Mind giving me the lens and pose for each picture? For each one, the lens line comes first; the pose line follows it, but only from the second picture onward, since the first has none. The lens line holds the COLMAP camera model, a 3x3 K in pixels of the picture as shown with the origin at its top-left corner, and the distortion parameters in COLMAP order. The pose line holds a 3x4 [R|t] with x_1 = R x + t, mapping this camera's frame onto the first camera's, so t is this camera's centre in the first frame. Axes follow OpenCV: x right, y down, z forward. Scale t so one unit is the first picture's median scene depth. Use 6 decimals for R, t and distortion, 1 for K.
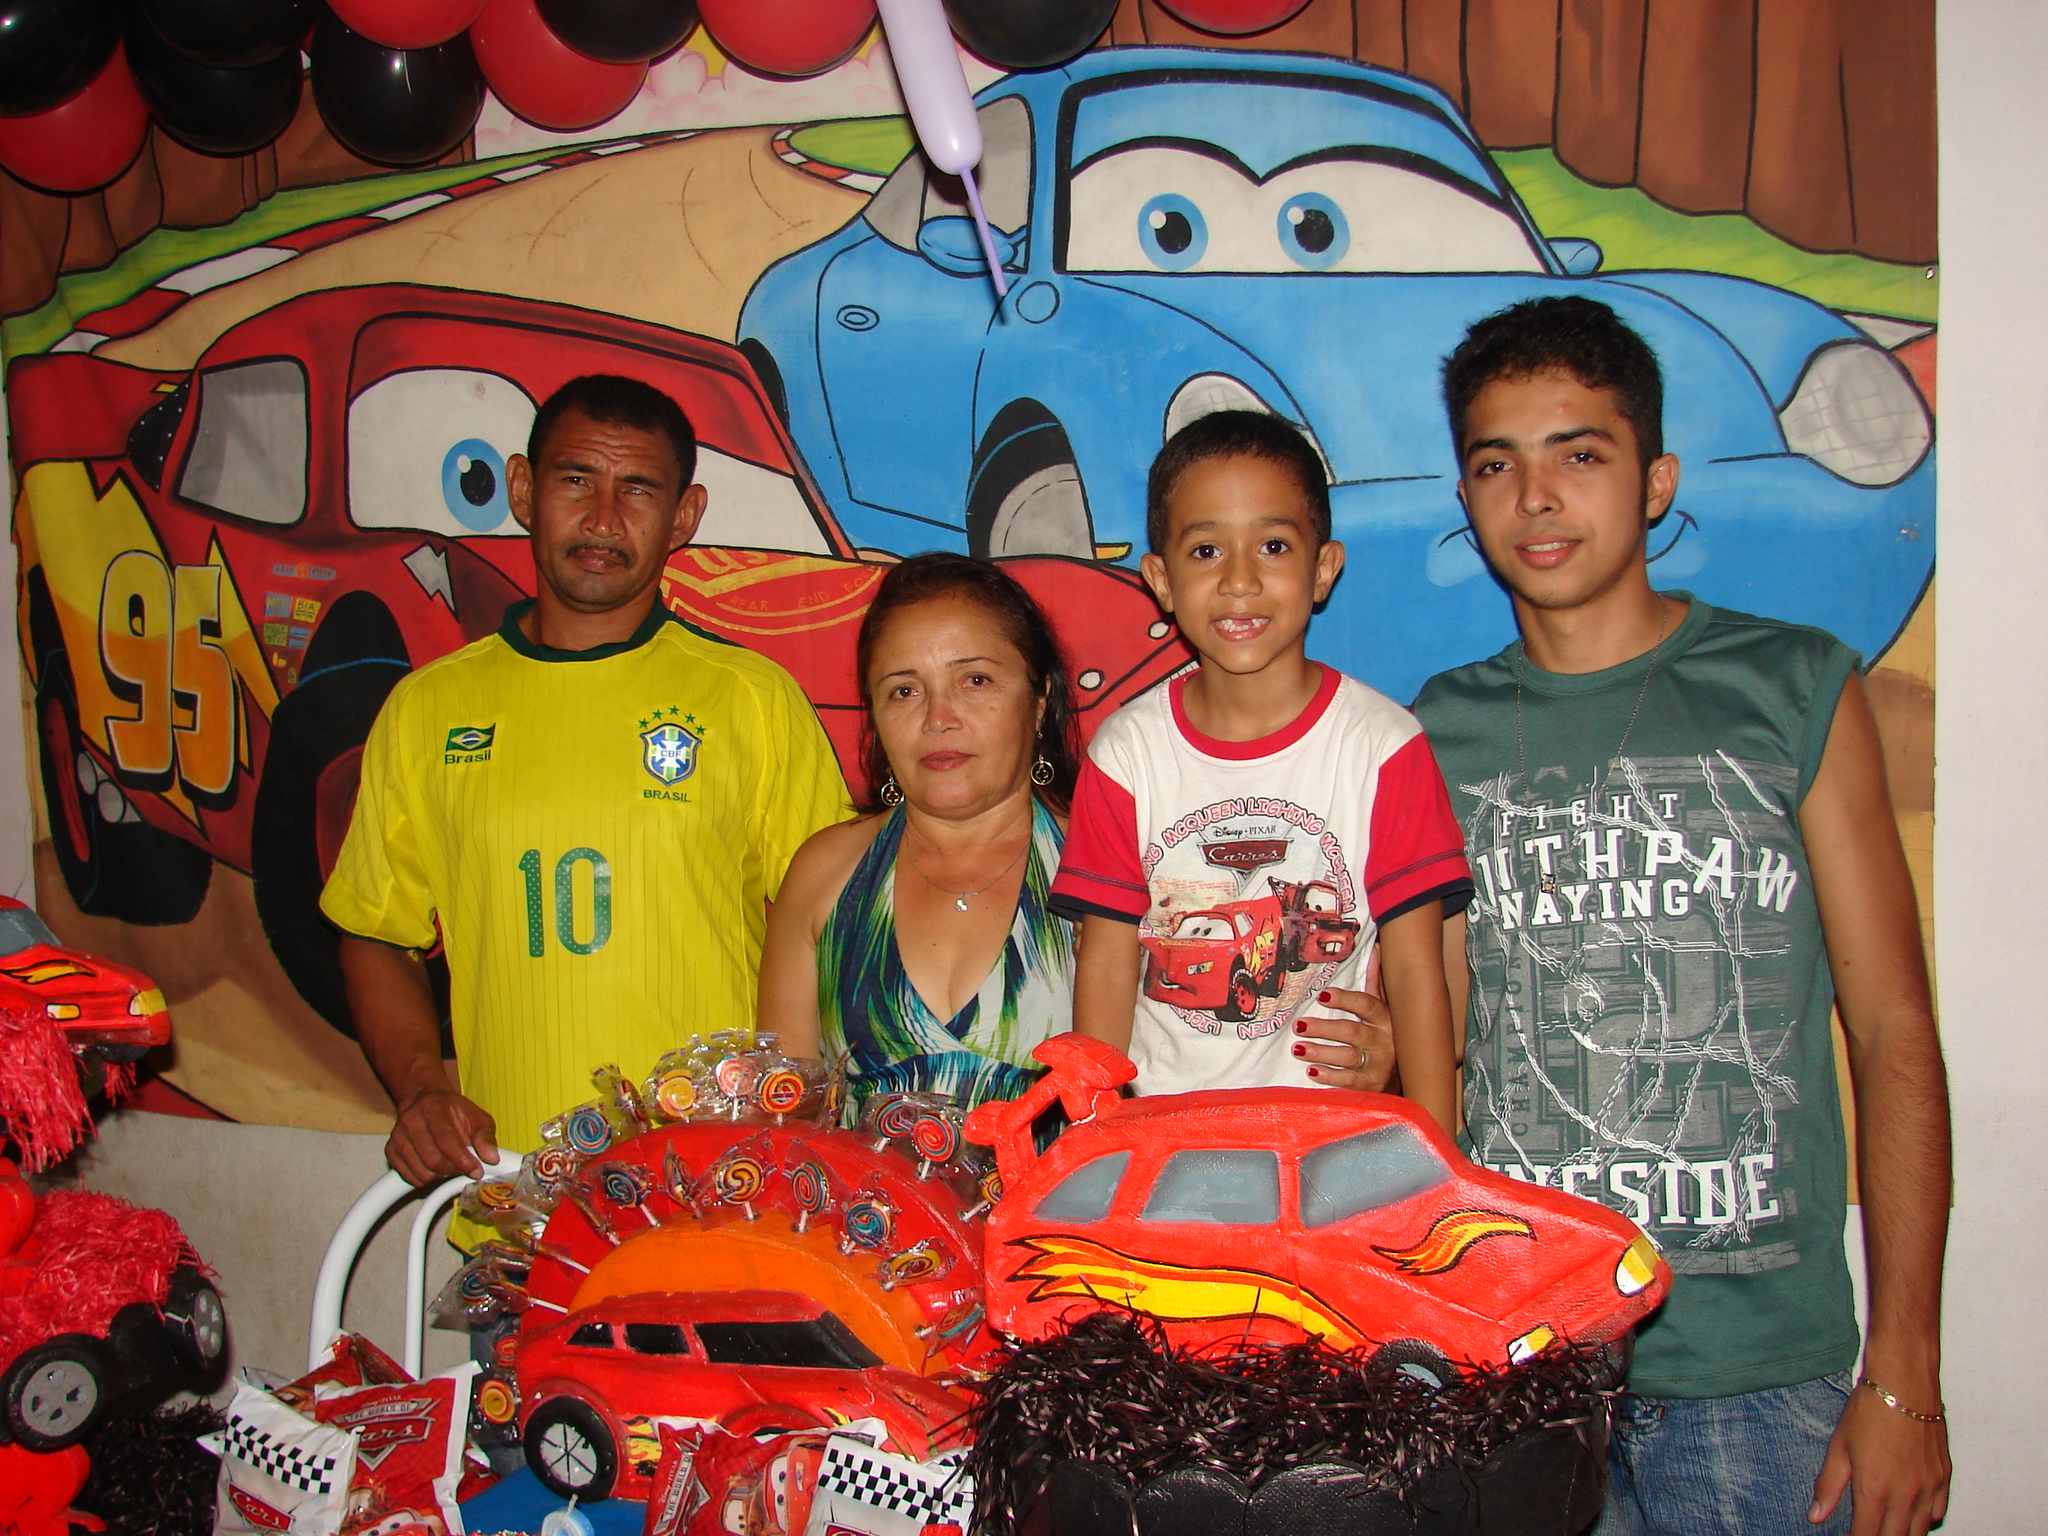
lens RADIAL K [[2218.2, 0, 1012.7], [0, 2218.2, 758.2], [0, 0, 1]] dist [-0.223733, 0.249928]
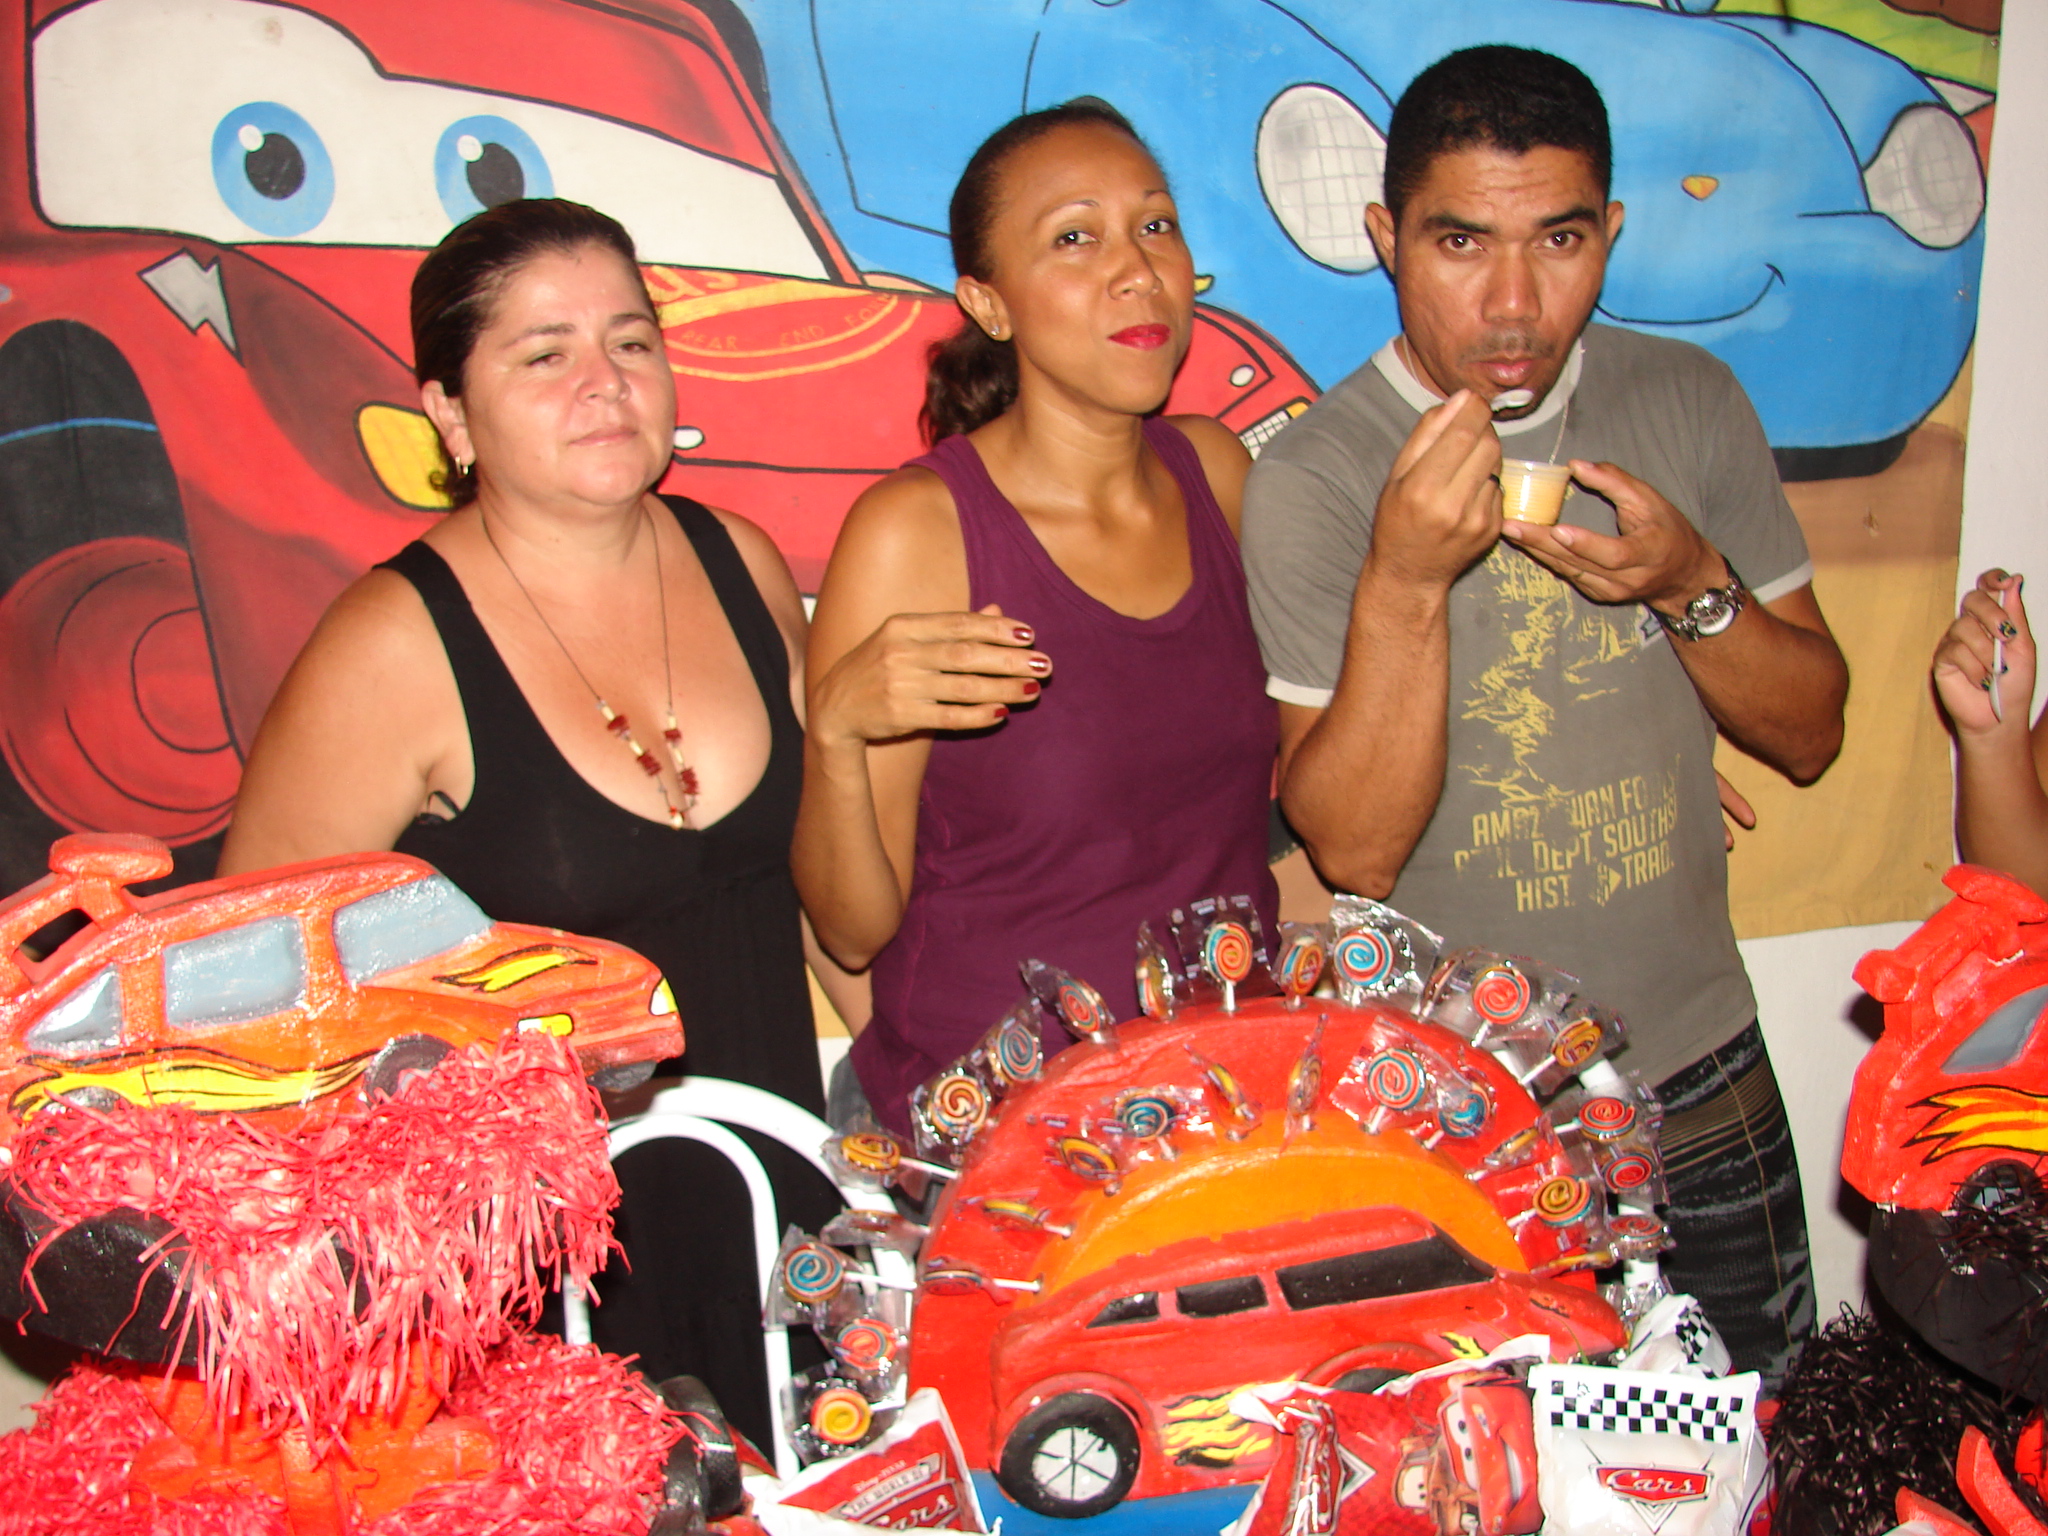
lens RADIAL K [[2239.2, 0, 1034.5], [0, 2239.2, 771.9], [0, 0, 1]] dist [-0.214387, 0.264640]
pose [[0.839283, -0.096783, 0.535011, -0.486880], [0.022296, 0.989328, 0.143992, -0.031454], [-0.543237, -0.108922, 0.832484, 0.296897]]
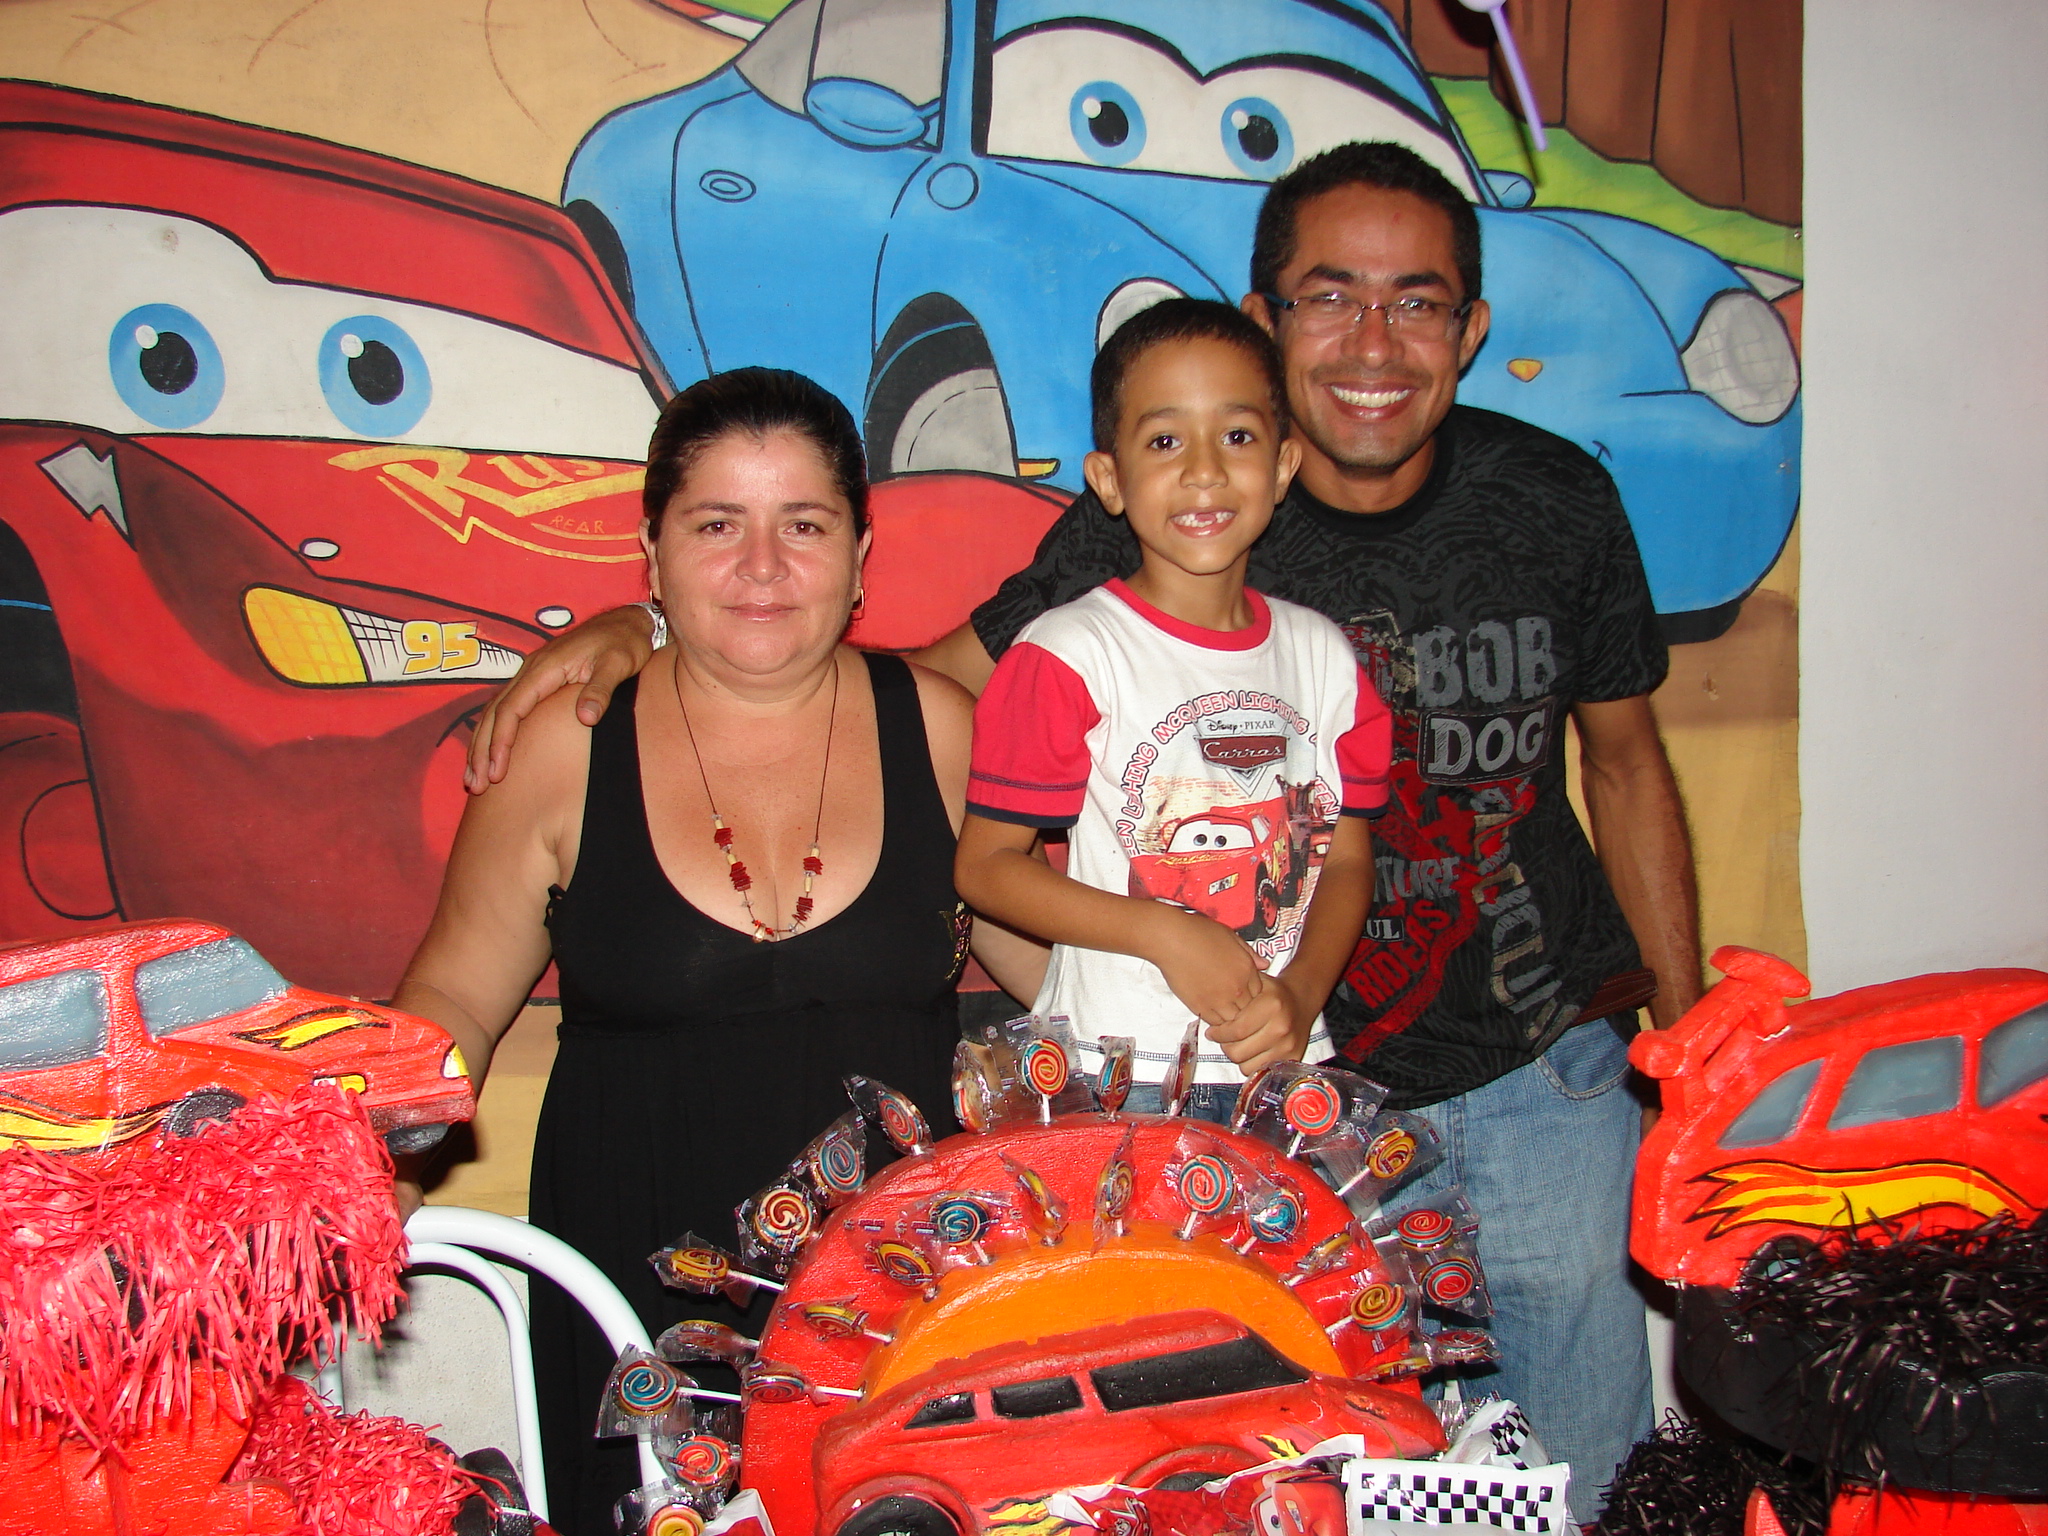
lens RADIAL K [[2239.2, 0, 1034.5], [0, 2239.2, 771.9], [0, 0, 1]] dist [-0.214387, 0.264640]
pose [[0.833262, -0.042502, 0.551242, -0.466397], [0.038827, 0.999078, 0.018339, 0.014125], [-0.551513, 0.006122, 0.834144, 0.240616]]
